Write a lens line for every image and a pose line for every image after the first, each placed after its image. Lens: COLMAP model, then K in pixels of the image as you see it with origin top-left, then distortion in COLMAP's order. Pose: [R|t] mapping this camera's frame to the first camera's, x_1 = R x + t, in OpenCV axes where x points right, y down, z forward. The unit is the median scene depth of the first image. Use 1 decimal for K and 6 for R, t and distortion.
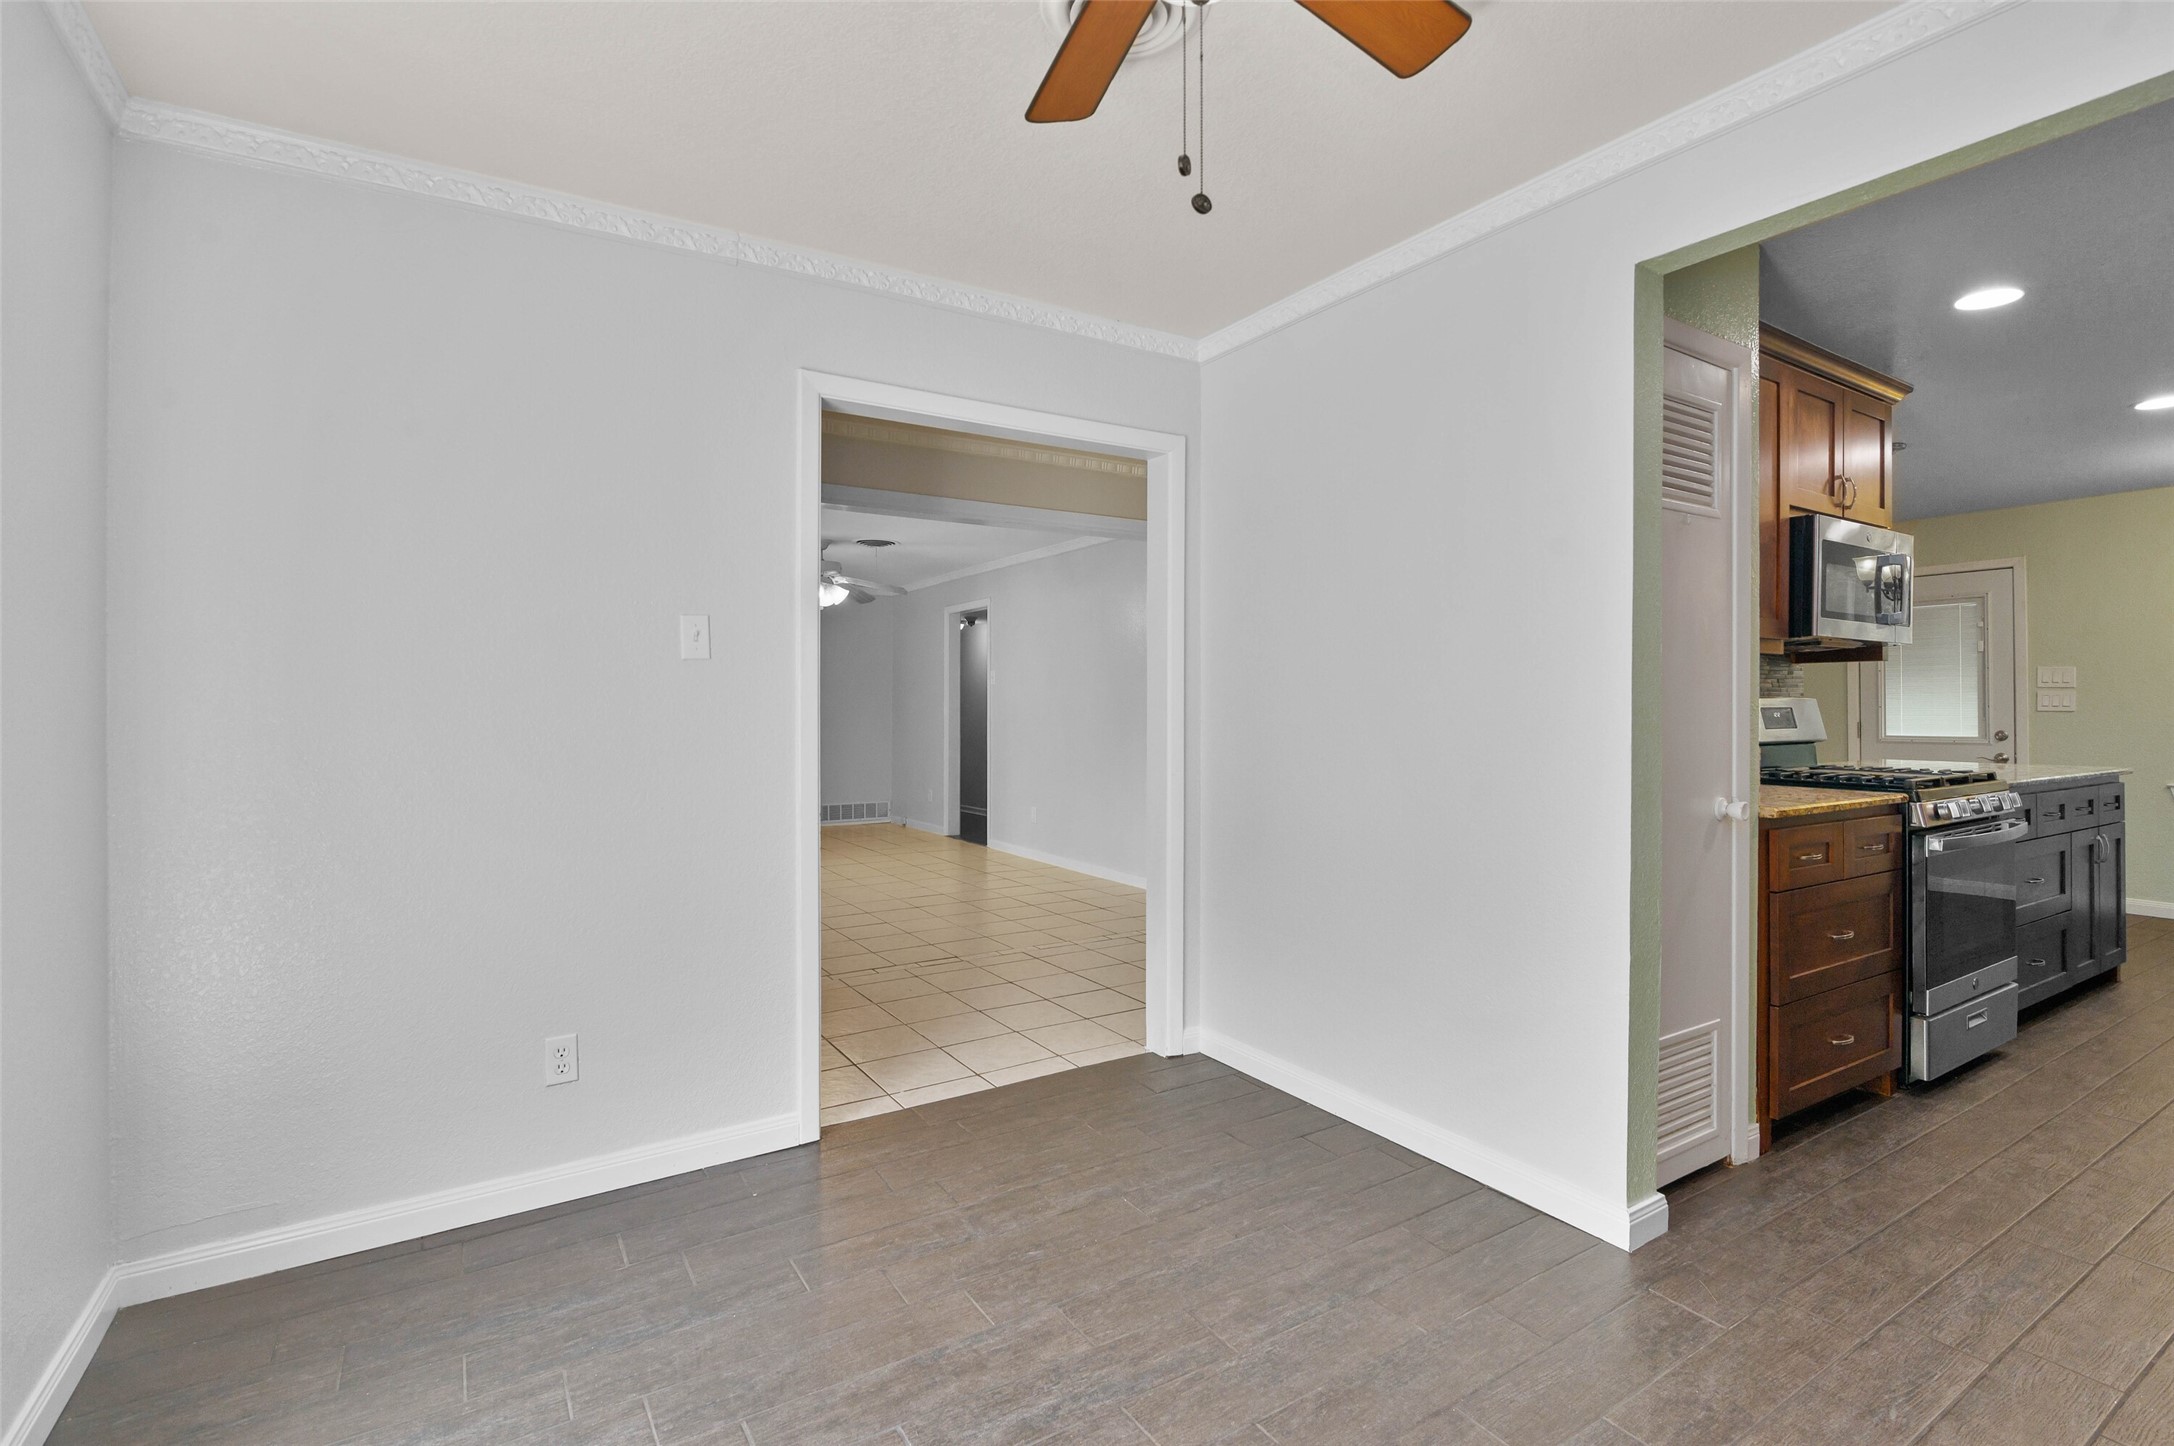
lens RADIAL K [[1002.8, 0, 1087.5], [0, 1002.8, 709.3], [0, 0, 1]] dist [-0.004933, 0.000412]
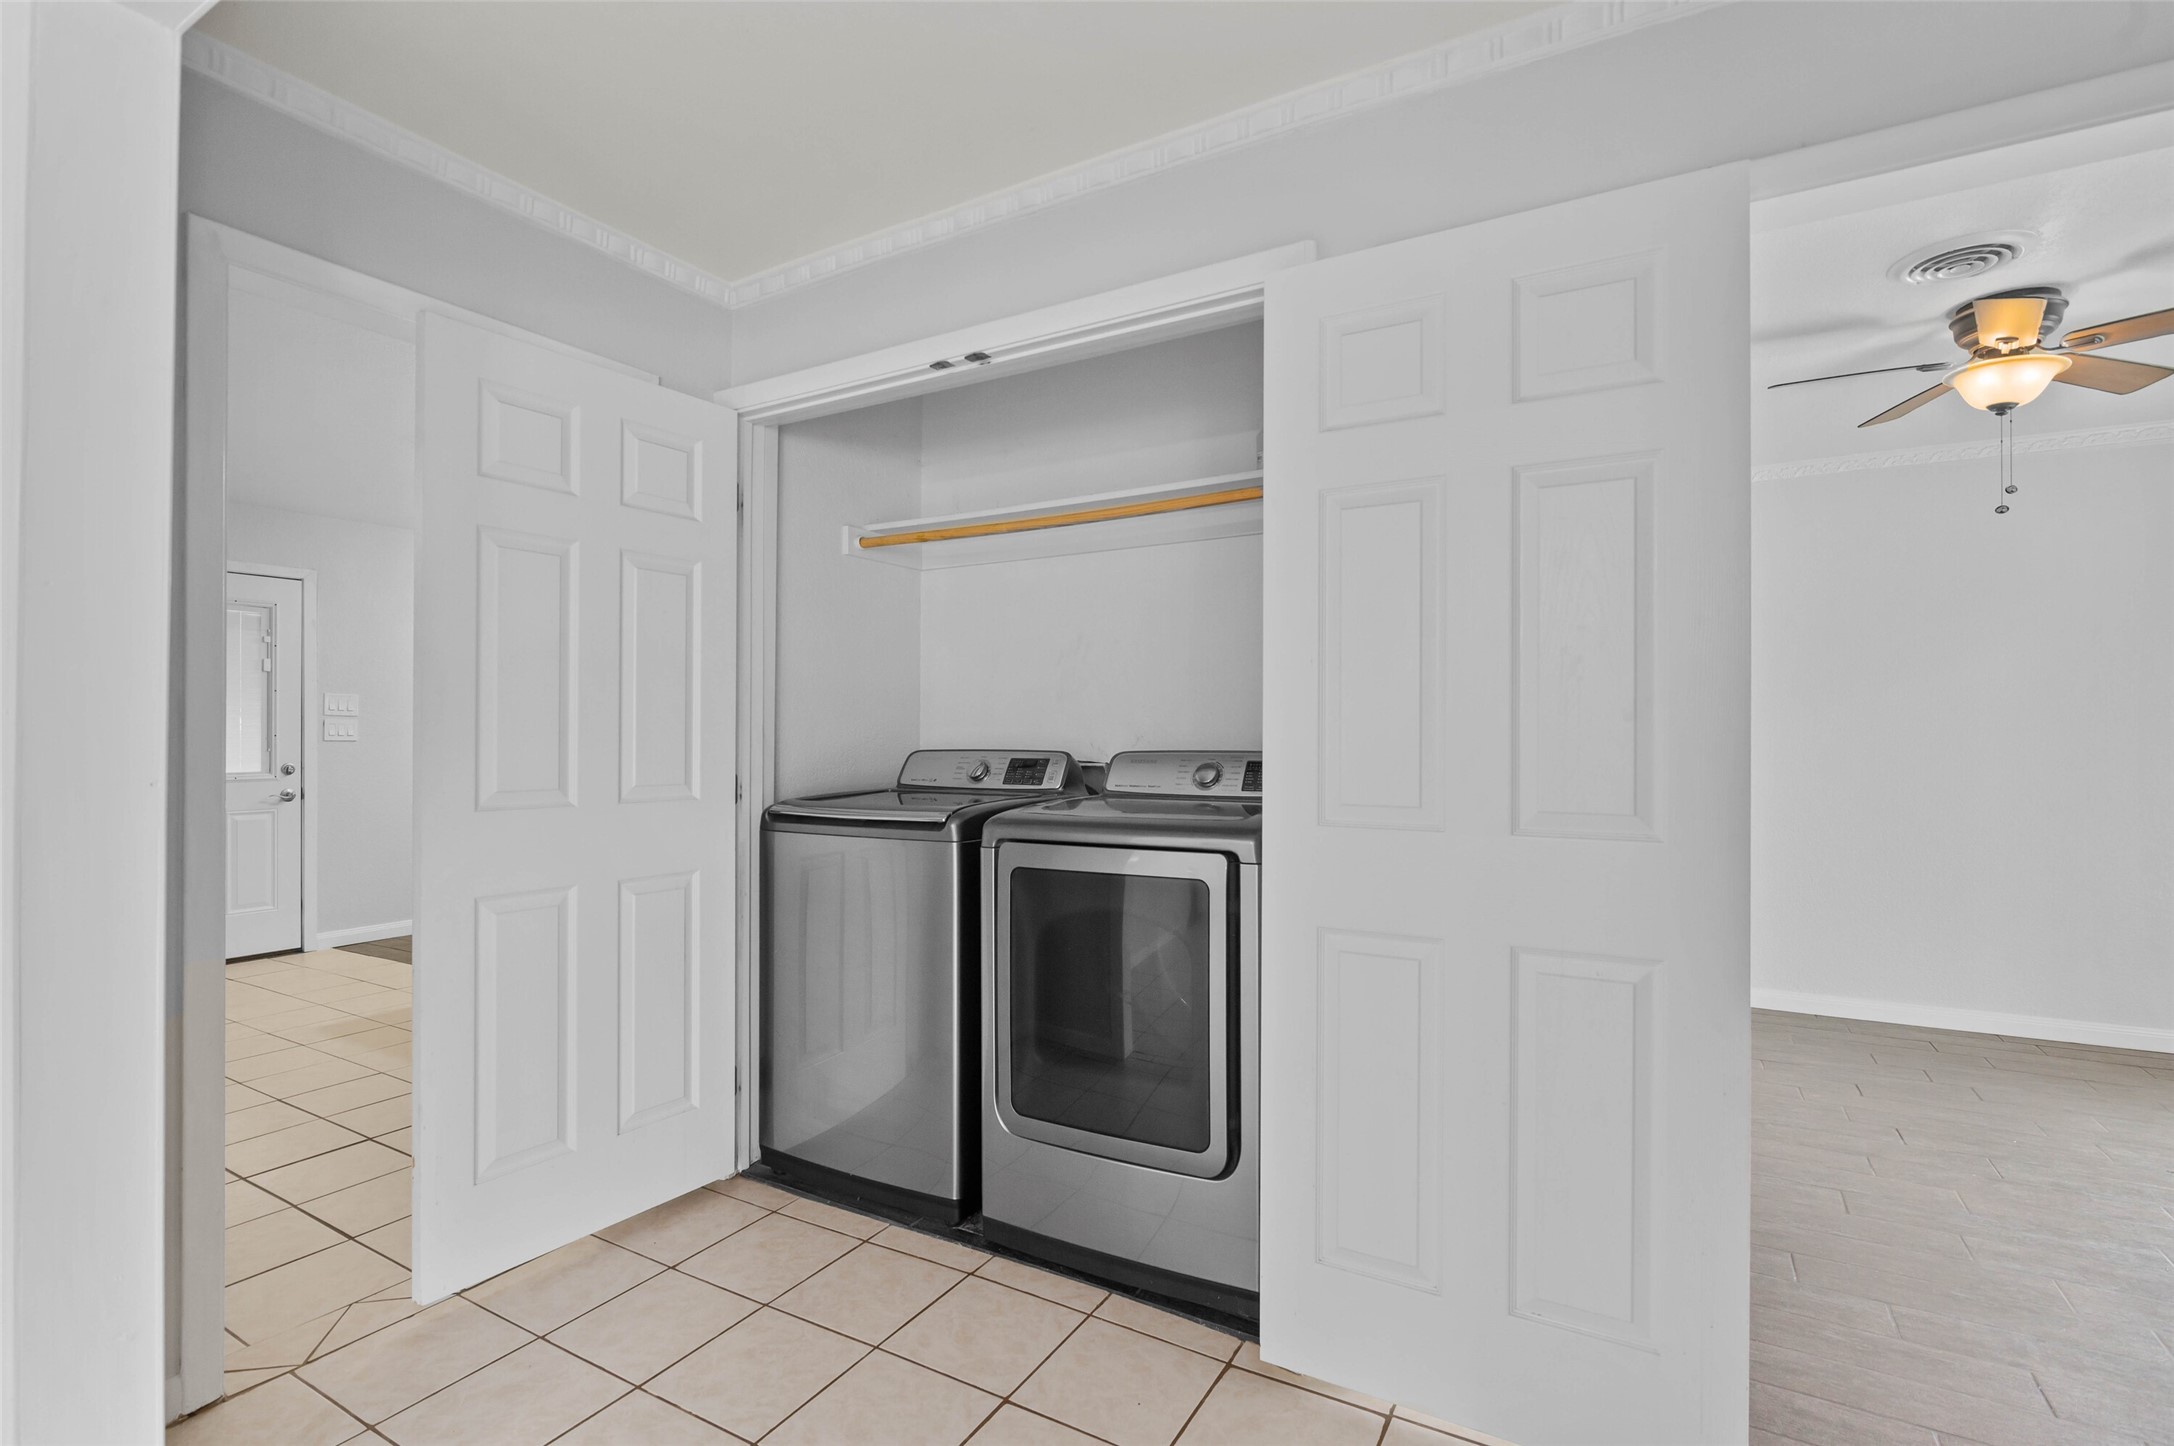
lens RADIAL K [[1013.3, 0, 1087.3], [0, 1013.3, 717.6], [0, 0, 1]] dist [0.000993, 0.000080]
pose [[-0.461285, 0.012921, 0.887158, -0.202720], [0.002589, 0.999909, -0.013217, -0.005541], [-0.887248, -0.003800, -0.461277, 0.820931]]
